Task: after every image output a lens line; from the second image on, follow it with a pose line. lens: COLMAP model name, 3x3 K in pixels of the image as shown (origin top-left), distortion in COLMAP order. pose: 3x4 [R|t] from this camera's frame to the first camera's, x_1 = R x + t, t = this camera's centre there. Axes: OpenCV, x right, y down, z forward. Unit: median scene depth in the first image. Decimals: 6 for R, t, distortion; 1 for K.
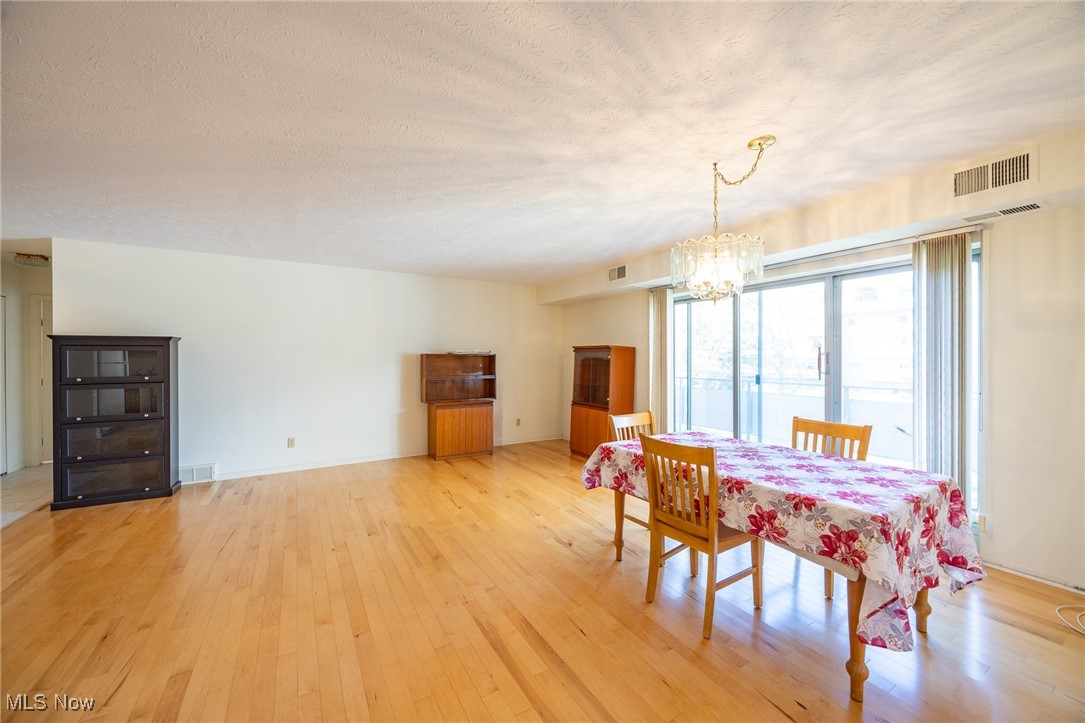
lens RADIAL K [[414.9, 0, 554.1], [0, 414.9, 359.1], [0, 0, 1]] dist [-0.001549, -0.001067]
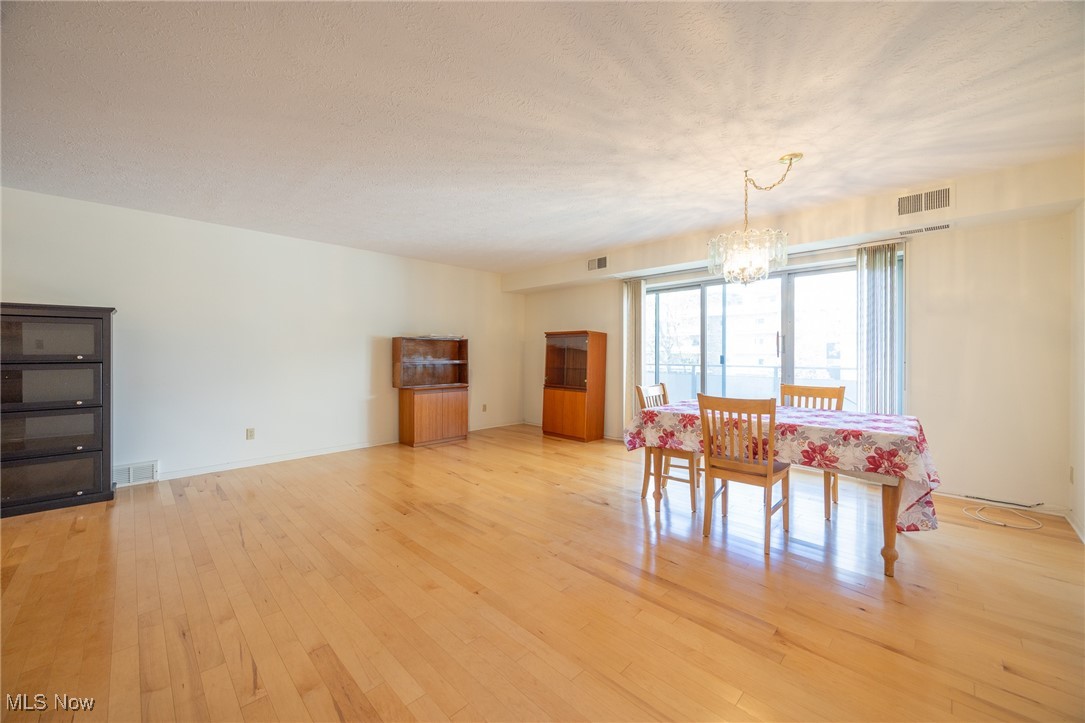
lens RADIAL K [[414.9, 0, 552.6], [0, 414.9, 354.7], [0, 0, 1]] dist [-0.001549, -0.001067]
pose [[0.969761, 0.002557, 0.244044, -0.389454], [-0.001652, 0.999991, -0.003912, 0.060568], [-0.244052, 0.003391, 0.969756, -0.028058]]
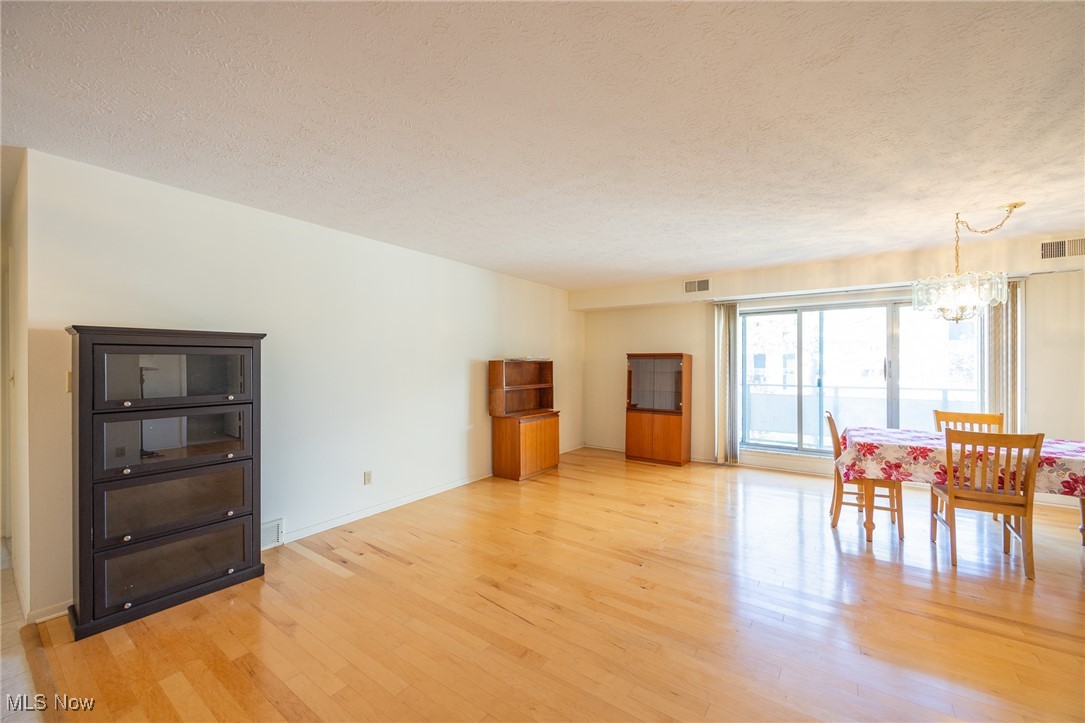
lens RADIAL K [[414.9, 0, 552.7], [0, 414.9, 362.3], [0, 0, 1]] dist [-0.001549, -0.001067]
pose [[0.916459, 0.001868, 0.400125, -1.086925], [0.001160, 0.999972, -0.007327, -0.004924], [-0.400127, 0.007179, 0.916431, 0.288069]]
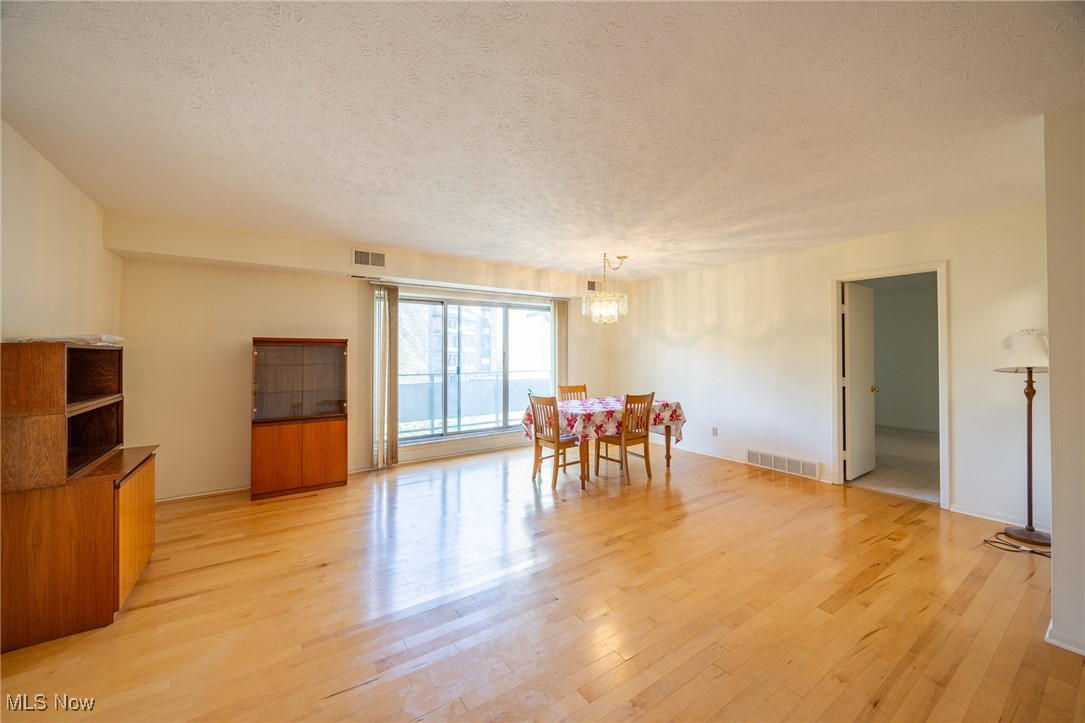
lens RADIAL K [[414.9, 0, 552.2], [0, 414.9, 347.0], [0, 0, 1]] dist [-0.001549, -0.001067]
pose [[-0.055645, 0.017104, 0.998304, -1.312263], [0.005666, 0.999843, -0.016814, -0.003065], [-0.998435, 0.004721, -0.055733, 1.168448]]
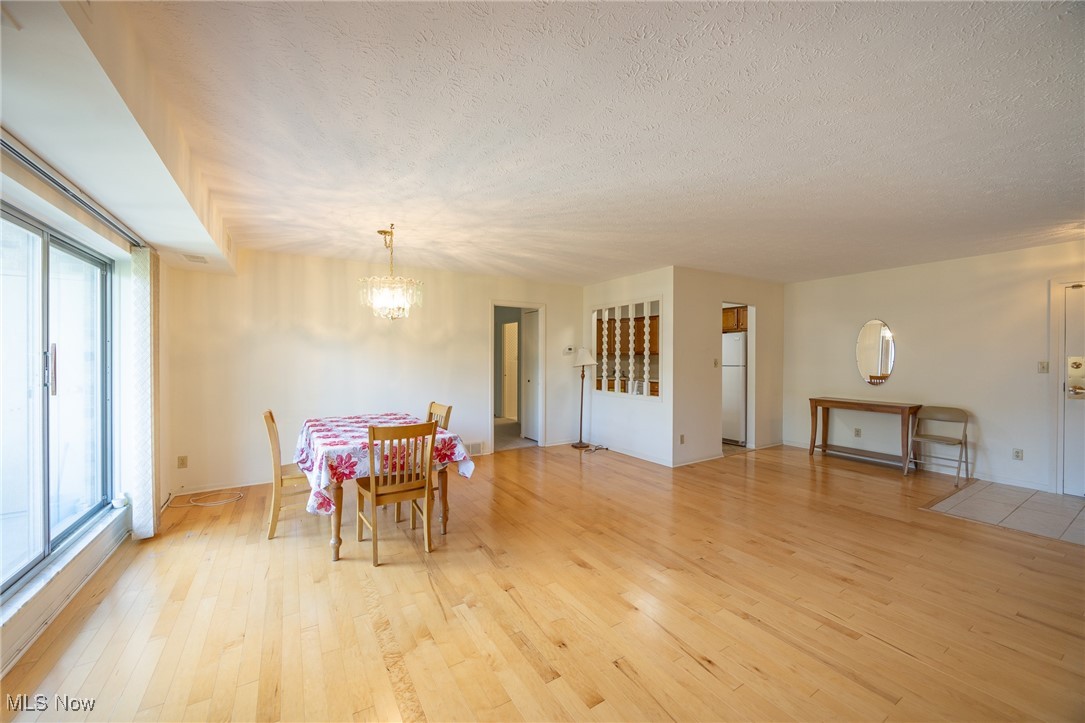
lens RADIAL K [[414.9, 0, 546.5], [0, 414.9, 359.4], [0, 0, 1]] dist [-0.001549, -0.001067]
pose [[-0.999986, -0.000066, -0.005268, -0.118010], [-0.000139, 0.999906, 0.013695, -0.018744], [0.005267, 0.013696, -0.999892, 2.109583]]
